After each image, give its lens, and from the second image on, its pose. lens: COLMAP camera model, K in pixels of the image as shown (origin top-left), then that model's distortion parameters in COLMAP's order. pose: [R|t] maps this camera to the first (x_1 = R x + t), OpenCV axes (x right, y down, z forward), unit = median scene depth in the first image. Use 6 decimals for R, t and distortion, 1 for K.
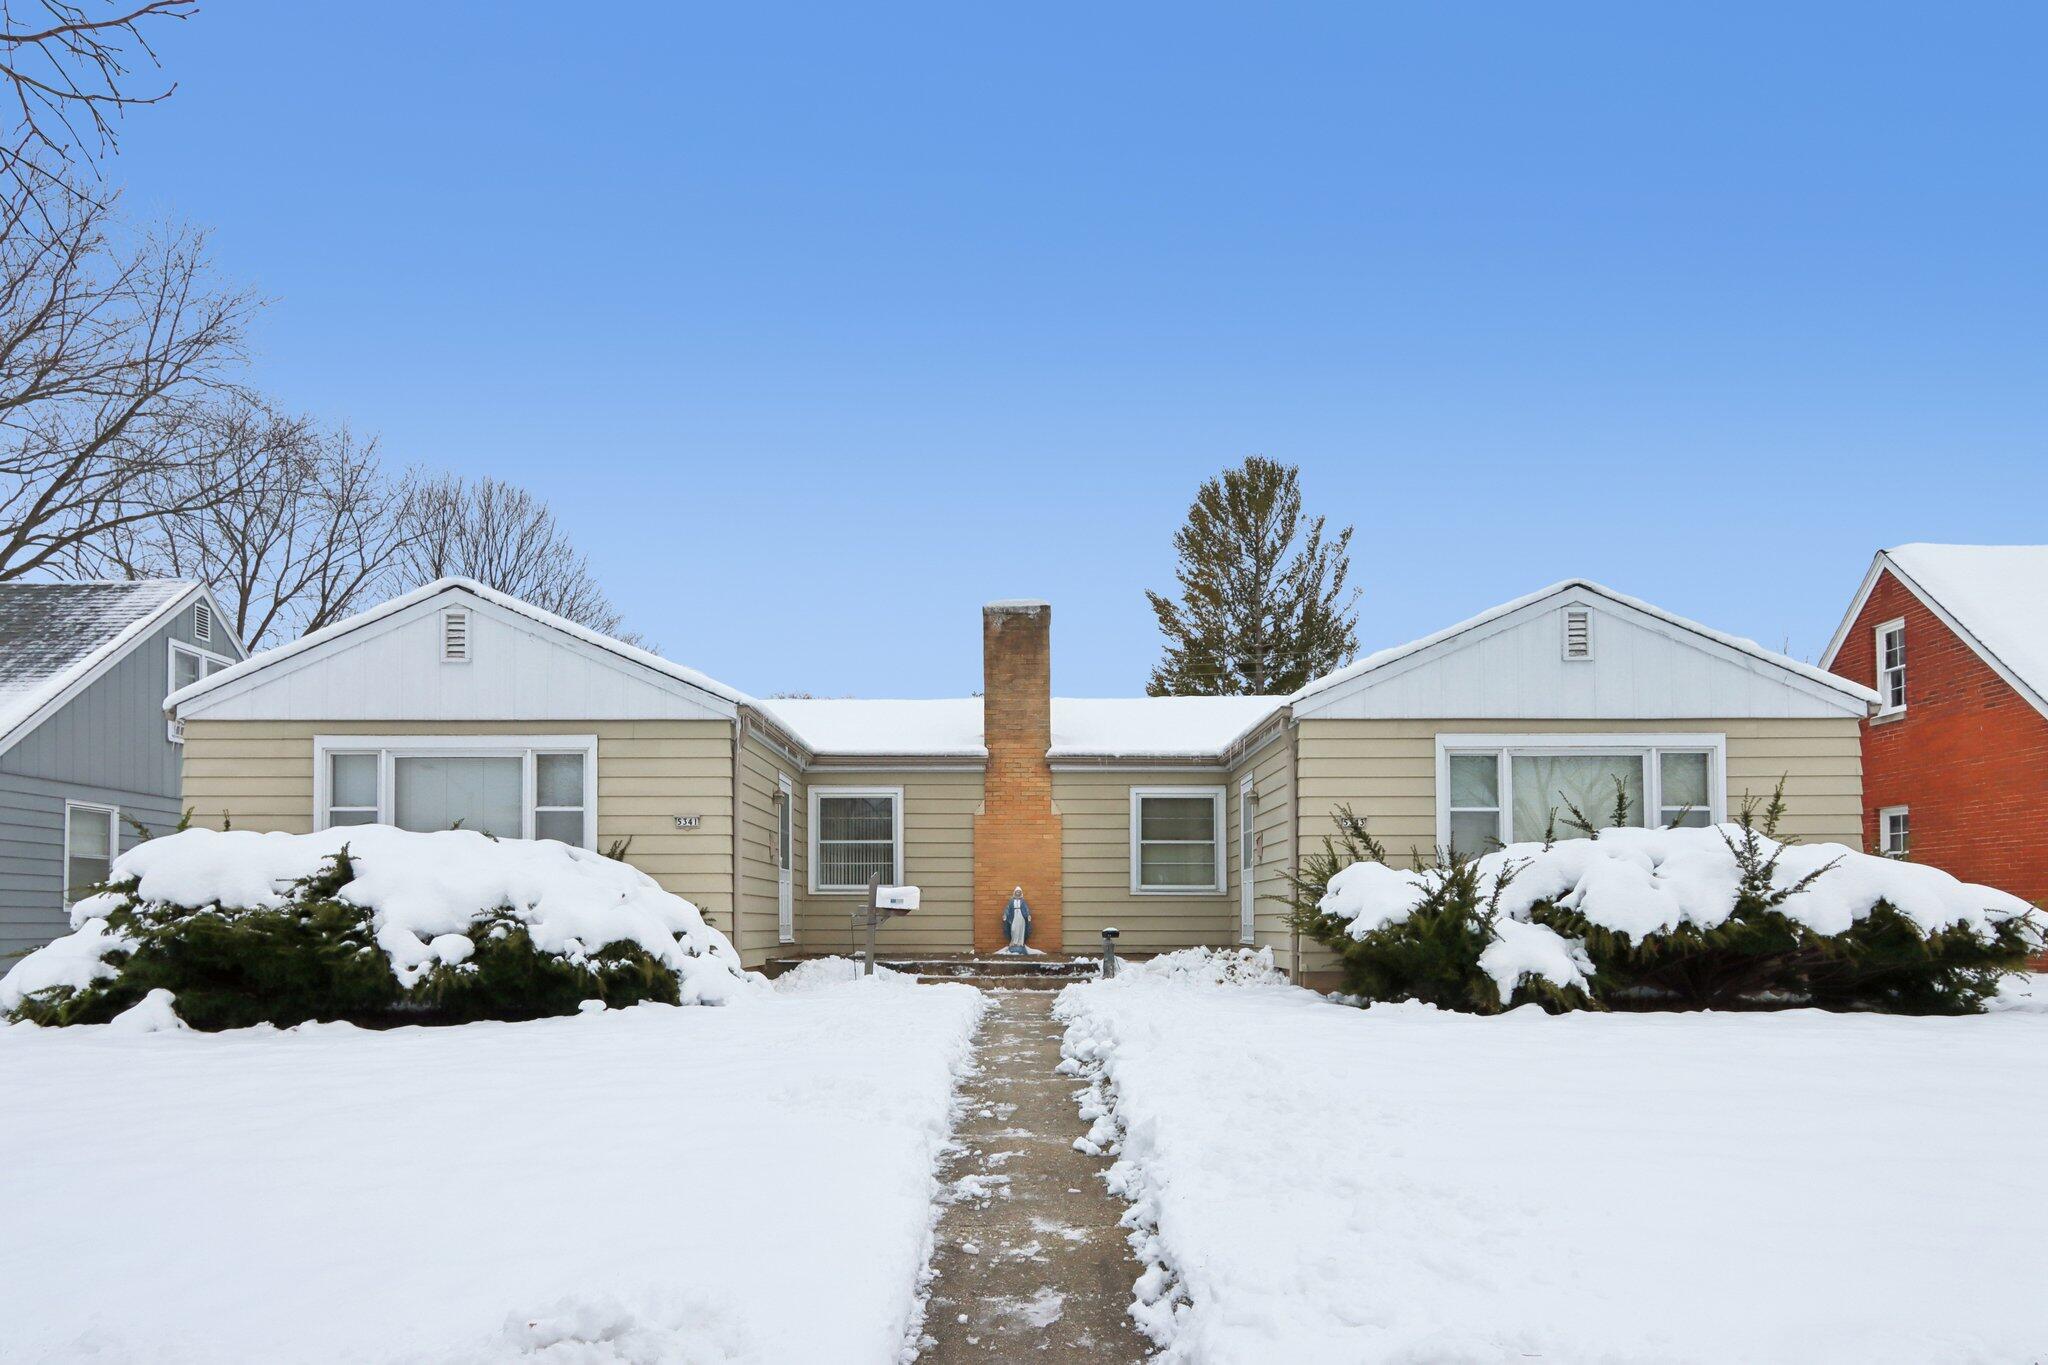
lens RADIAL K [[1224.7, 0, 1029.3], [0, 1224.7, 715.7], [0, 0, 1]] dist [-0.005431, -0.001625]
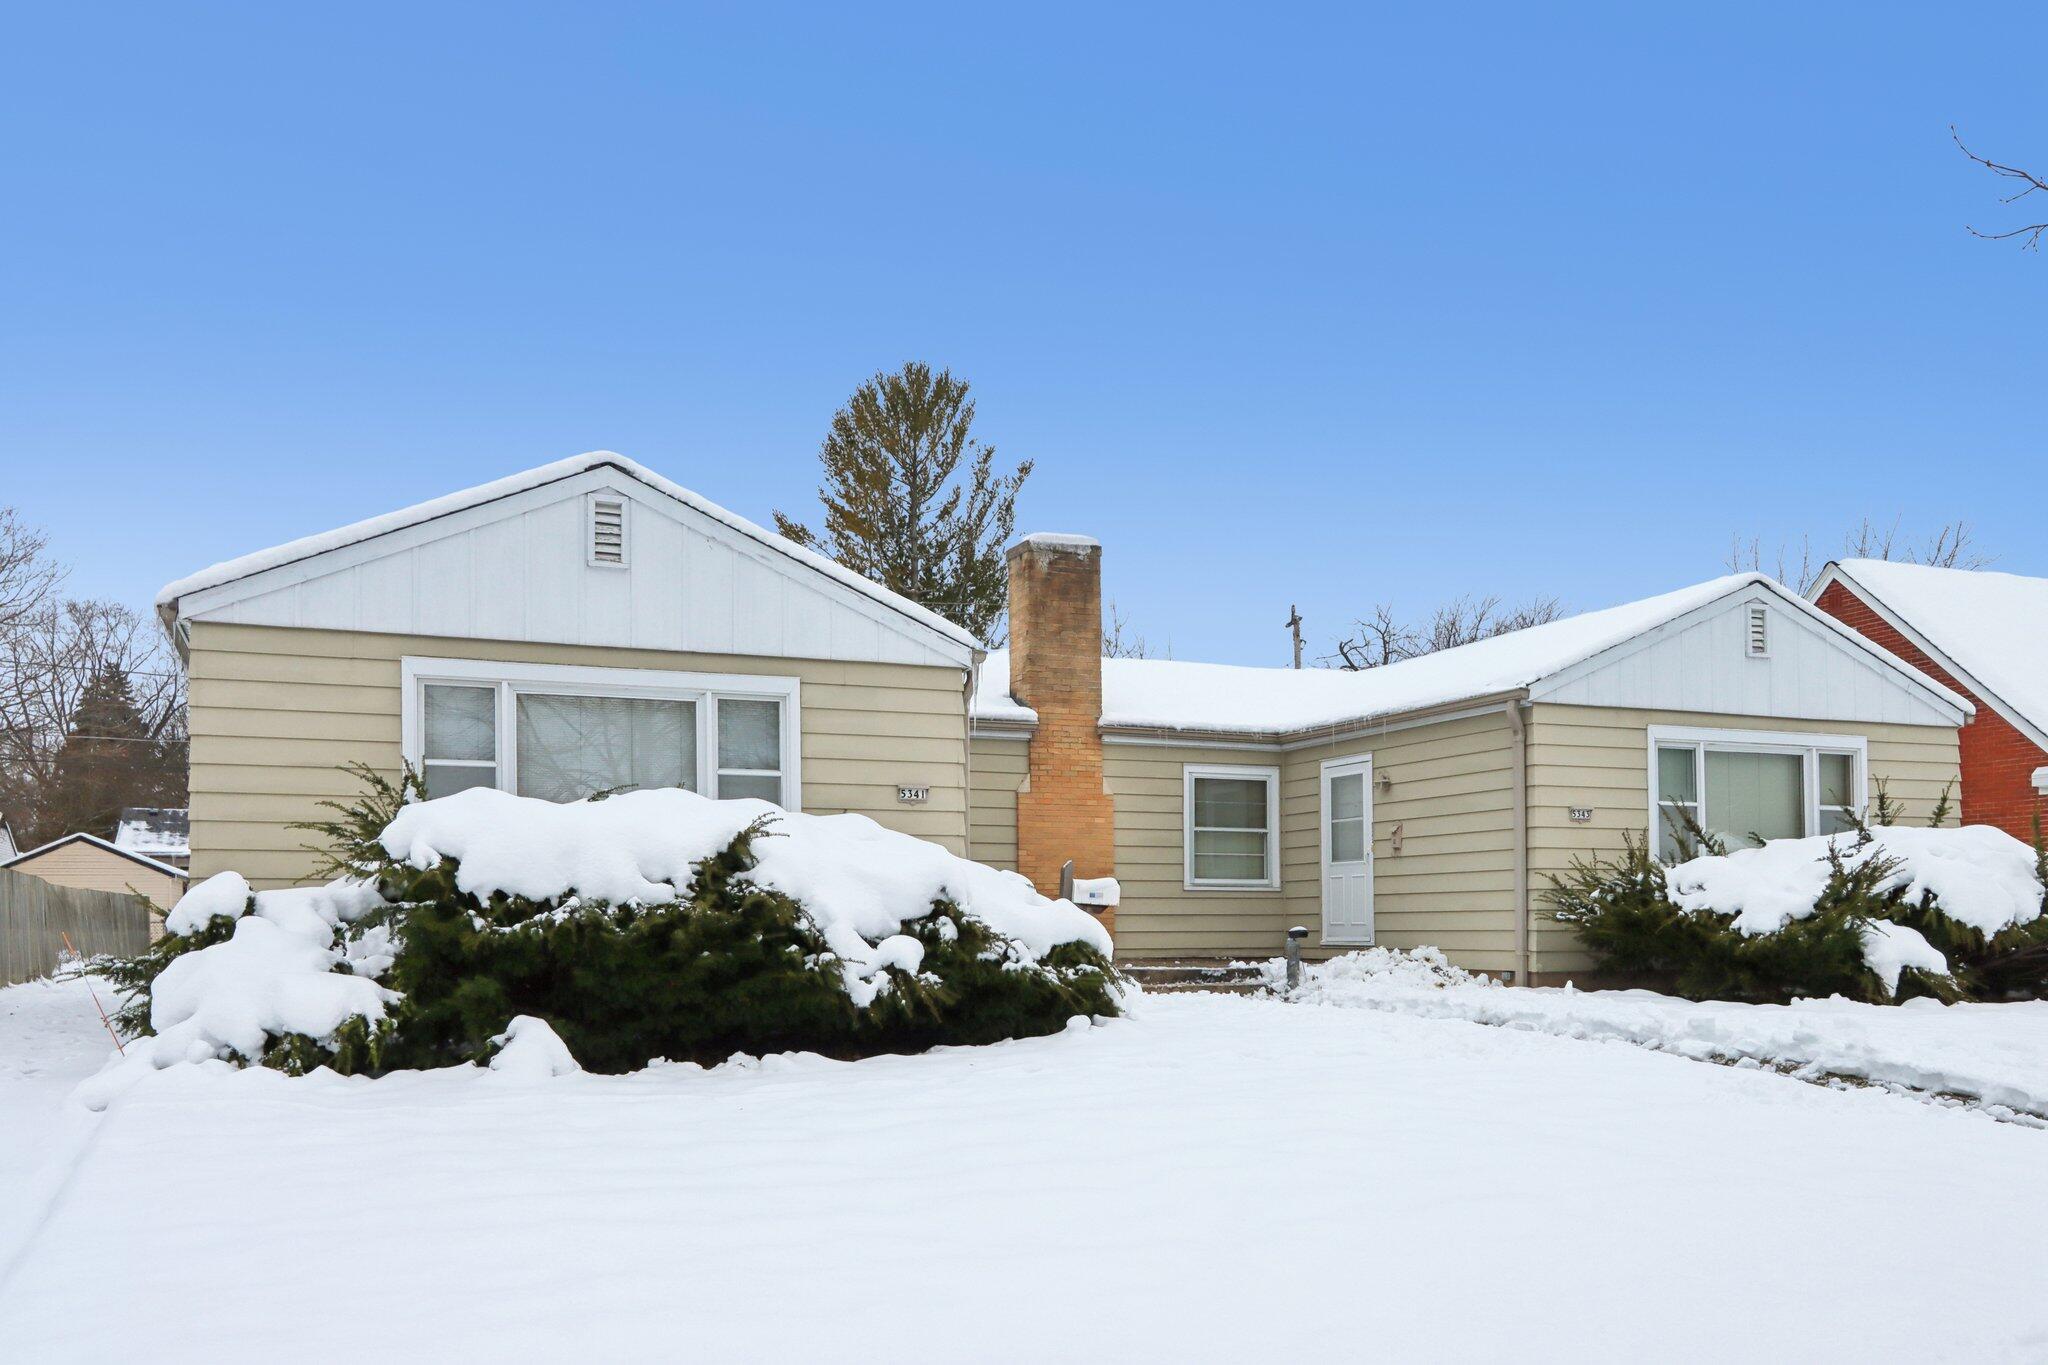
lens RADIAL K [[1525.9, 0, 1000.2], [0, 1525.9, 677.6], [0, 0, 1]] dist [0.001400, 0.001899]
pose [[0.930624, 0.055321, 0.361772, -0.577219], [-0.057373, 0.998340, -0.005078, 0.013153], [-0.361452, -0.016030, 0.932253, 0.062059]]
